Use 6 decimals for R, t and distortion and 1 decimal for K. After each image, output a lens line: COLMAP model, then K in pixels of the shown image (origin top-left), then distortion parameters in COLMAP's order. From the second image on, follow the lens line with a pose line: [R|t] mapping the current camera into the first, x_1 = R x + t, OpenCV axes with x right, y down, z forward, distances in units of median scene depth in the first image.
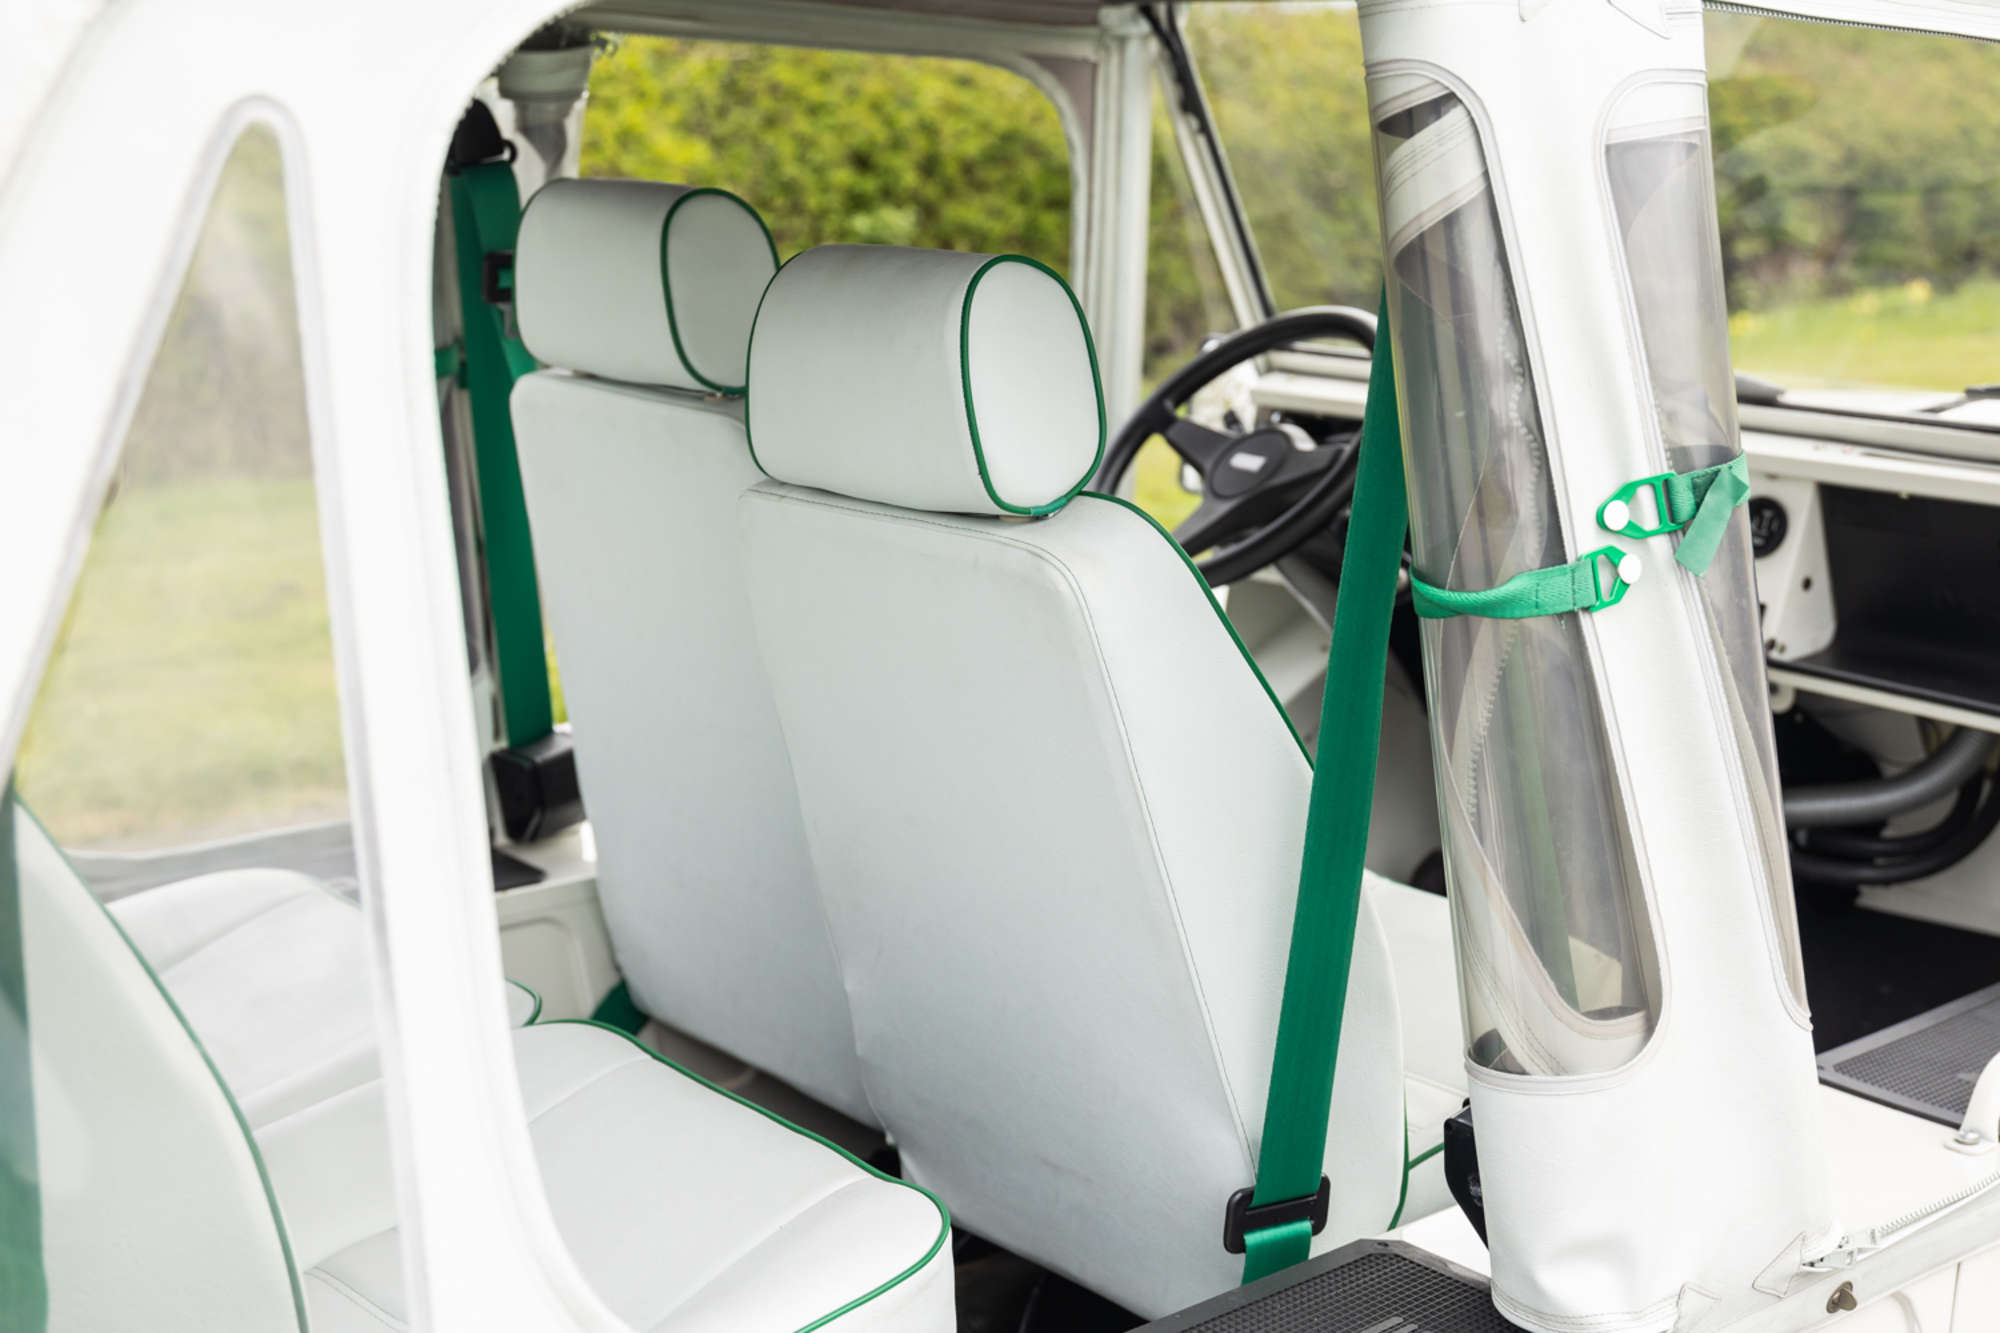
lens RADIAL K [[2726.7, 0, 1001.1], [0, 2726.7, 664.0], [0, 0, 1]] dist [-0.010057, -0.010460]
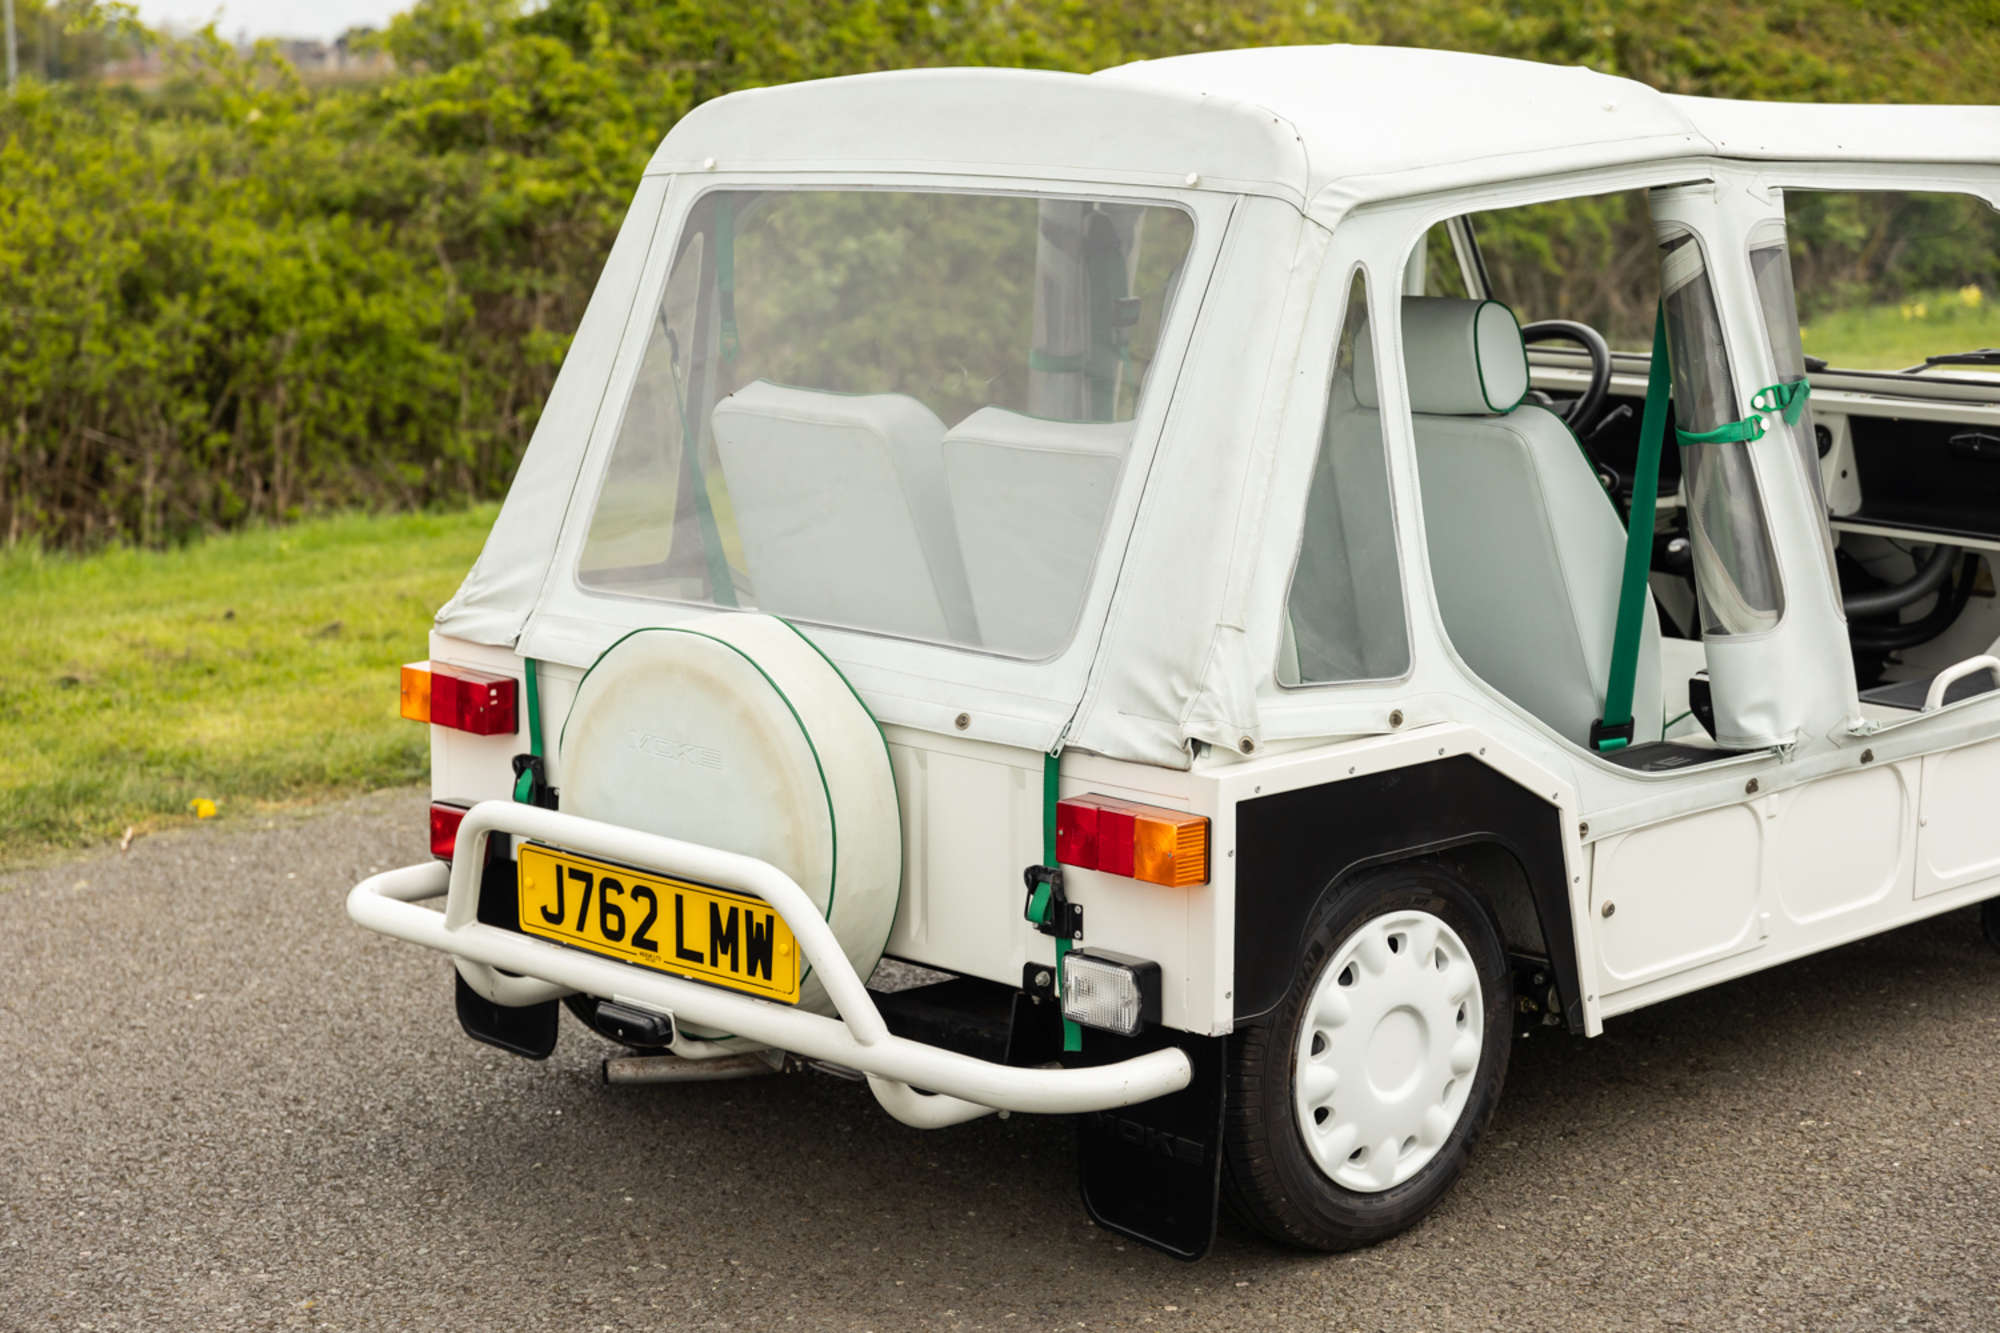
lens RADIAL K [[3825.6, 0, 993.9], [0, 3825.6, 654.6], [0, 0, 1]] dist [0.010147, 0.027563]
pose [[0.997764, -0.027099, 0.061088, -0.623398], [0.029920, 0.998505, -0.045738, 0.284913], [-0.059757, 0.047464, 0.997084, -2.189874]]
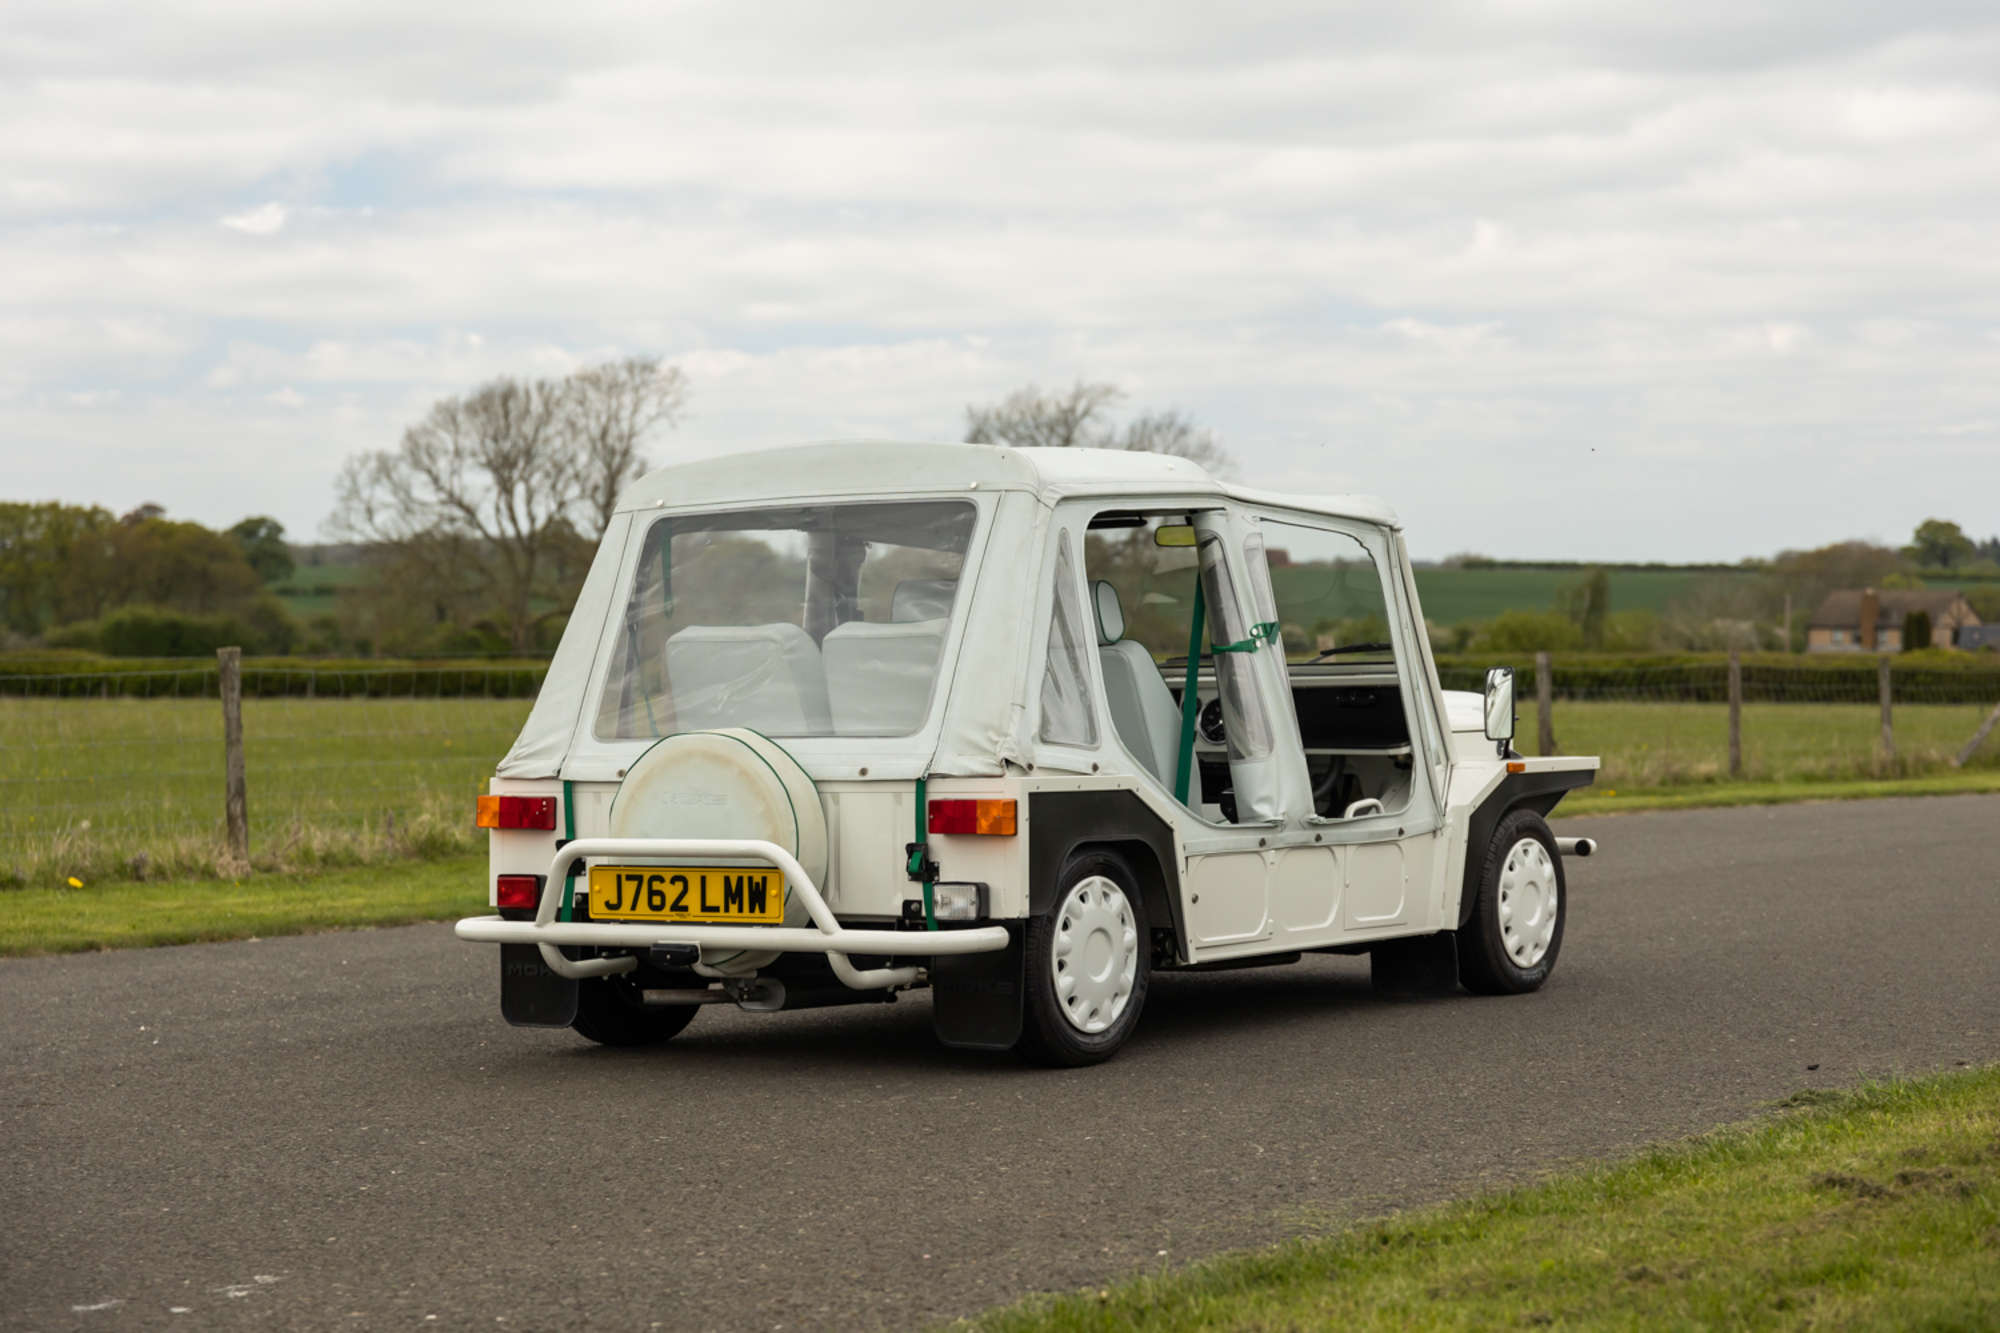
lens RADIAL K [[3794.4, 0, 1000.7], [0, 3794.4, 665.4], [0, 0, 1]] dist [0.037476, 0.022805]
pose [[0.962148, -0.016289, 0.272040, -1.699443], [0.077702, 0.973176, -0.216545, 1.197539], [-0.261216, 0.229486, 0.937605, -4.277222]]
